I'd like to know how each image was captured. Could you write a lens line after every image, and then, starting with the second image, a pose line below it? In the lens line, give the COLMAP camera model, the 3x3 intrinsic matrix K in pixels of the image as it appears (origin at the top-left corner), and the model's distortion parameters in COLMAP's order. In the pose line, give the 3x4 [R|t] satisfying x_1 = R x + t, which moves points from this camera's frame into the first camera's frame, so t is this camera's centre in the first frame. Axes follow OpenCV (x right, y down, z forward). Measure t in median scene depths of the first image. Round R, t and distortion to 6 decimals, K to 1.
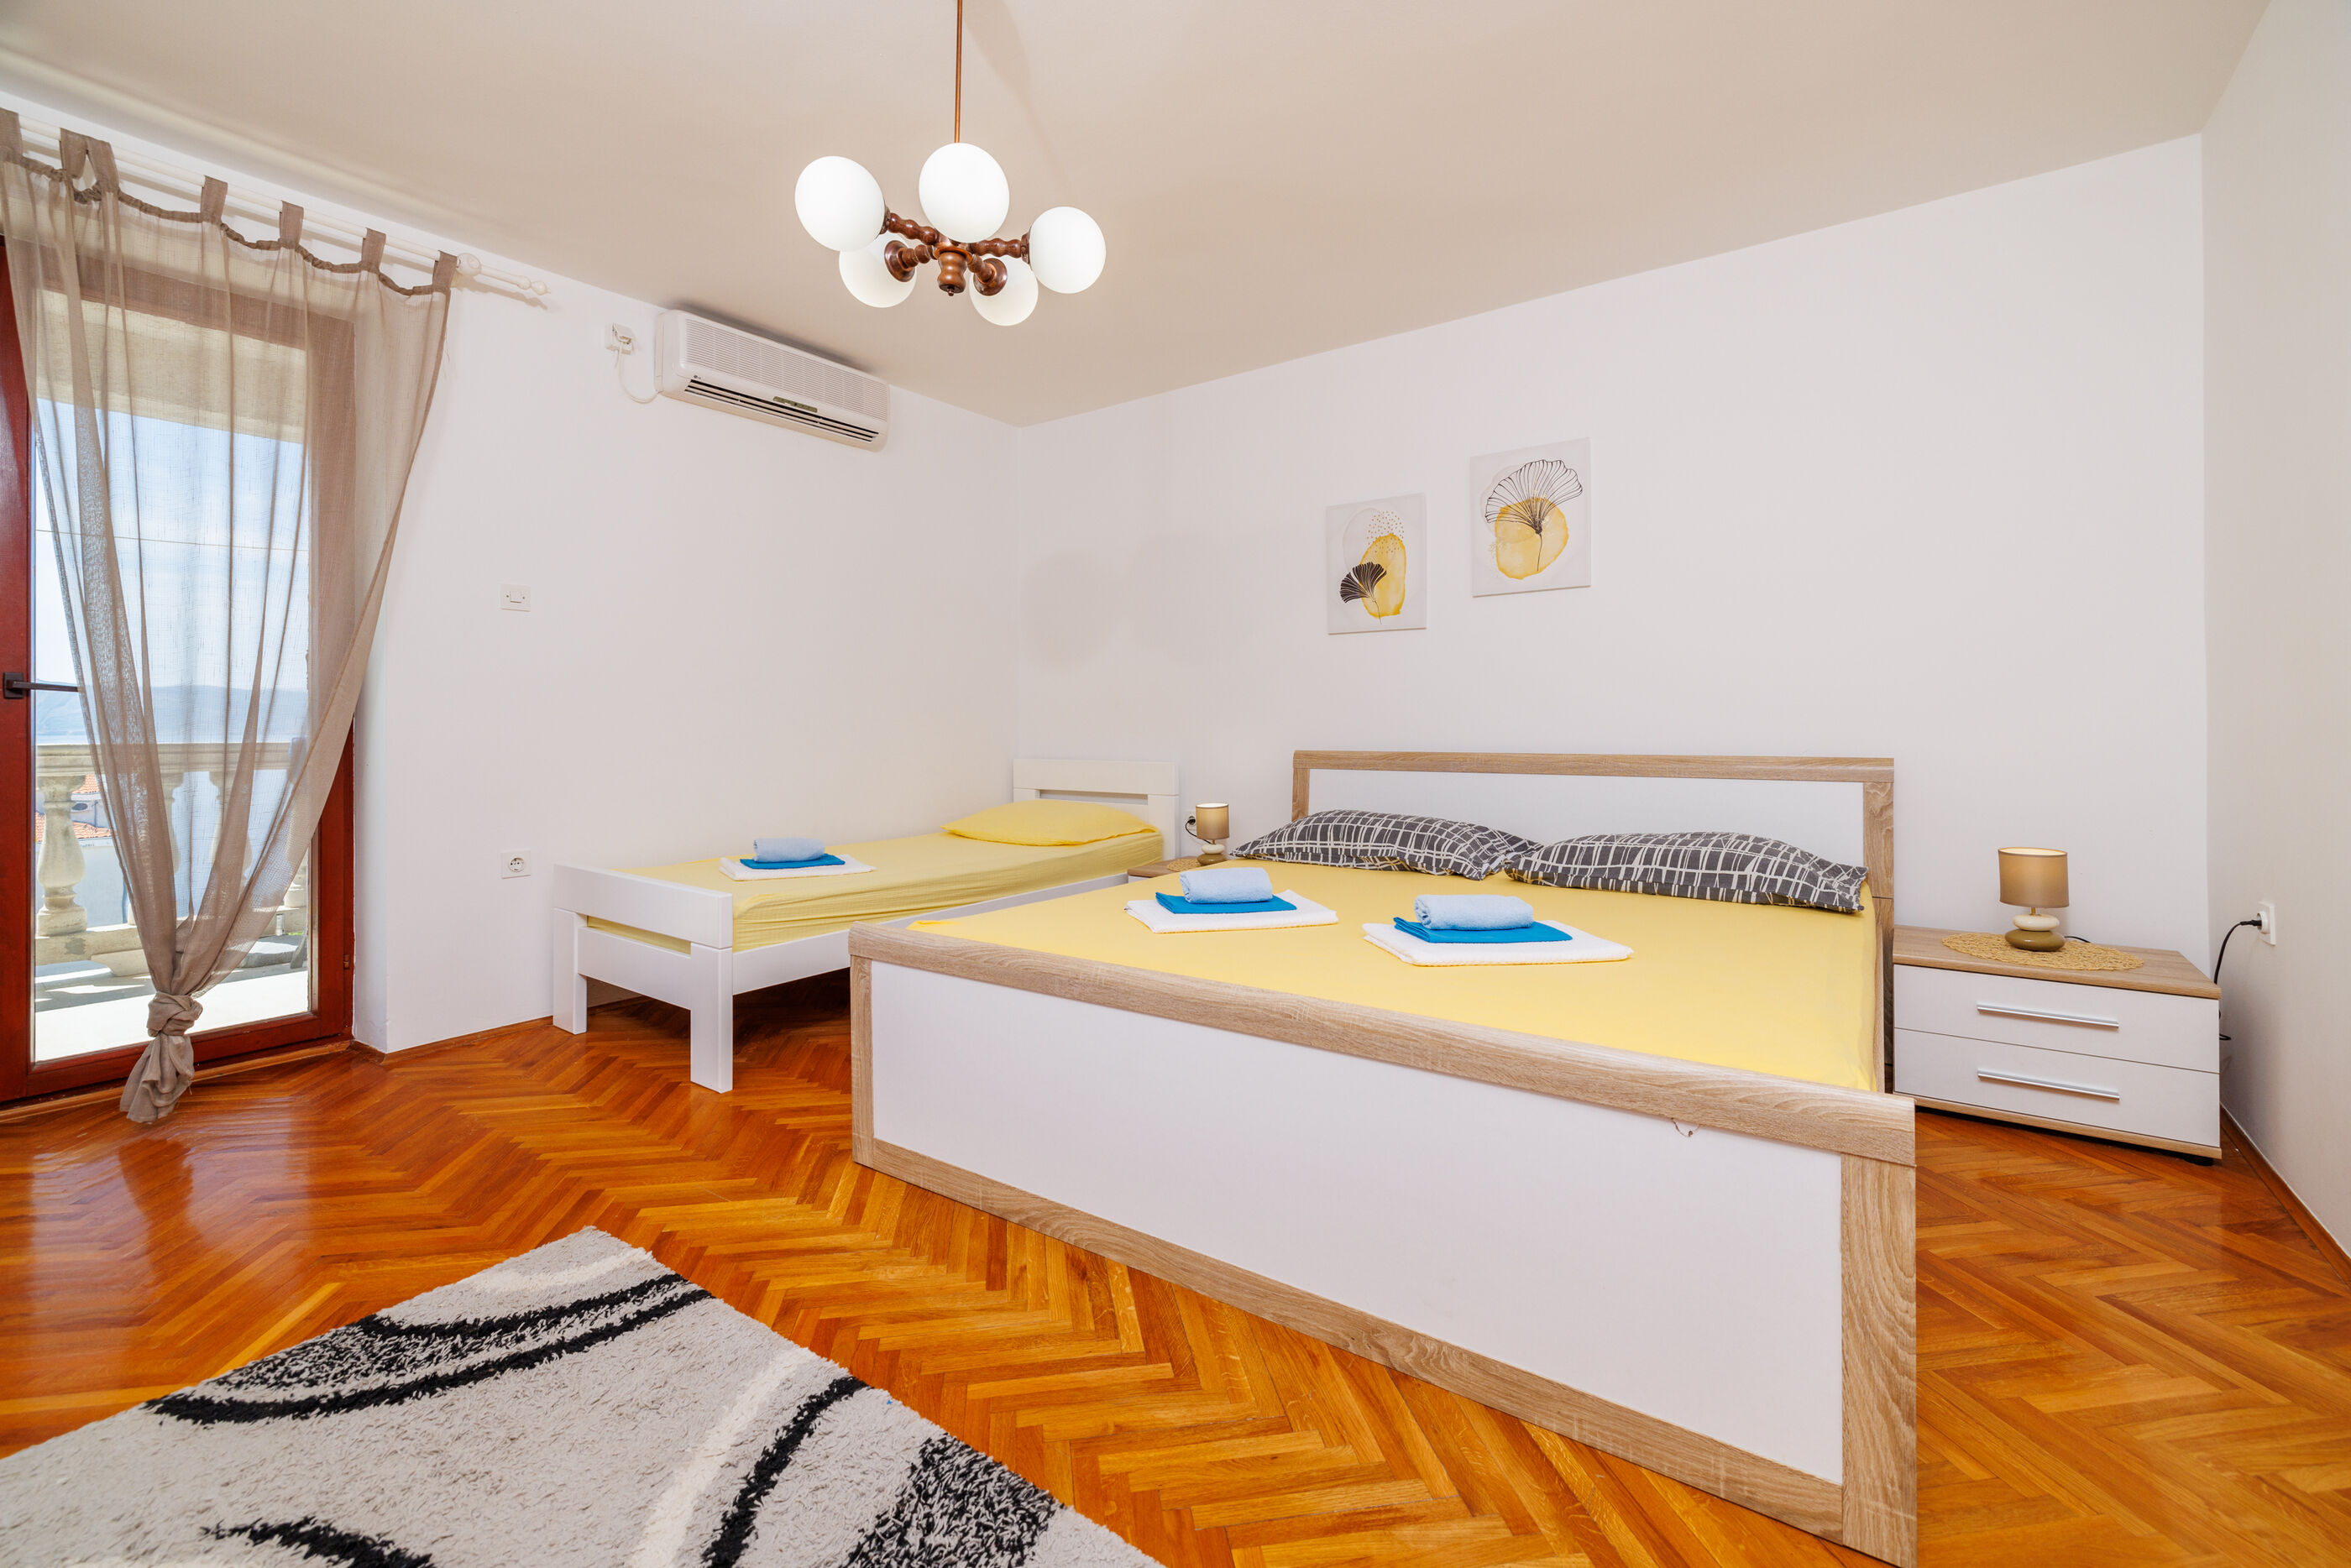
lens RADIAL K [[980.9, 0, 1194.4], [0, 980.9, 735.3], [0, 0, 1]] dist [-0.008600, 0.000097]
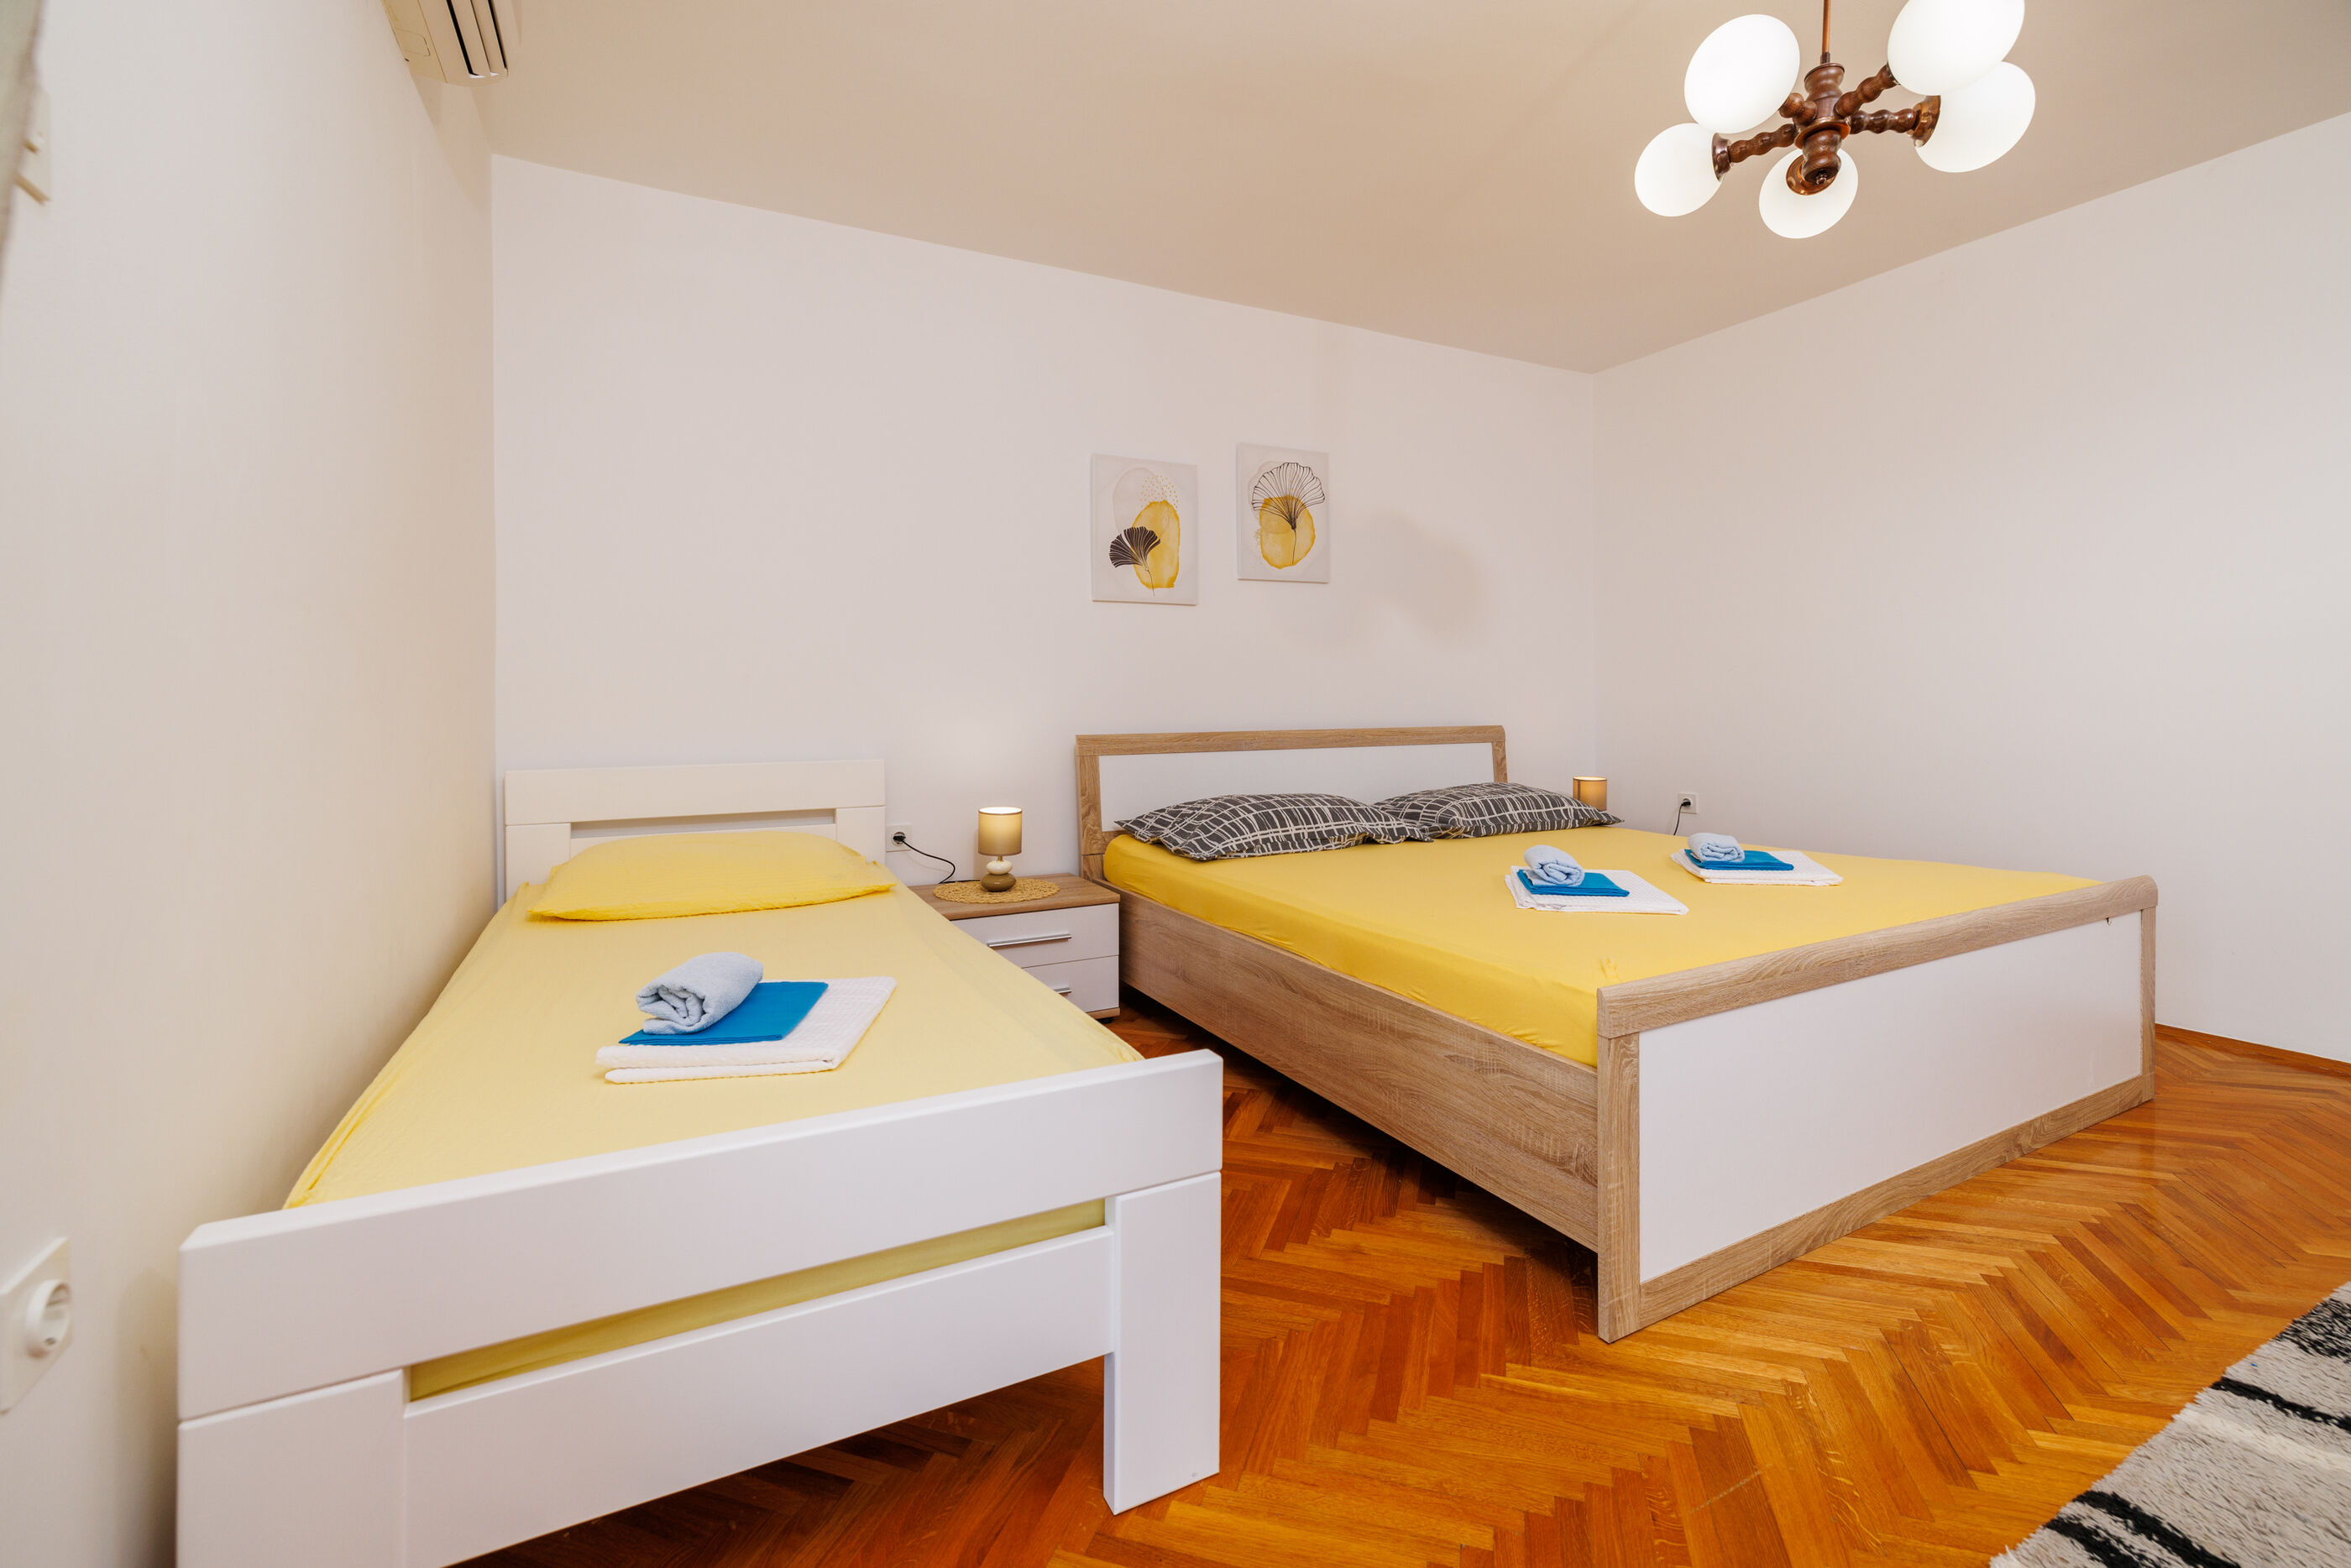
lens RADIAL K [[995.3, 0, 1149.2], [0, 995.3, 723.7], [0, 0, 1]] dist [-0.010726, -0.000367]
pose [[0.479727, -0.010910, 0.877350, -0.680958], [0.018516, 0.999826, 0.002309, 0.004858], [-0.877222, 0.015137, 0.479846, 0.596009]]
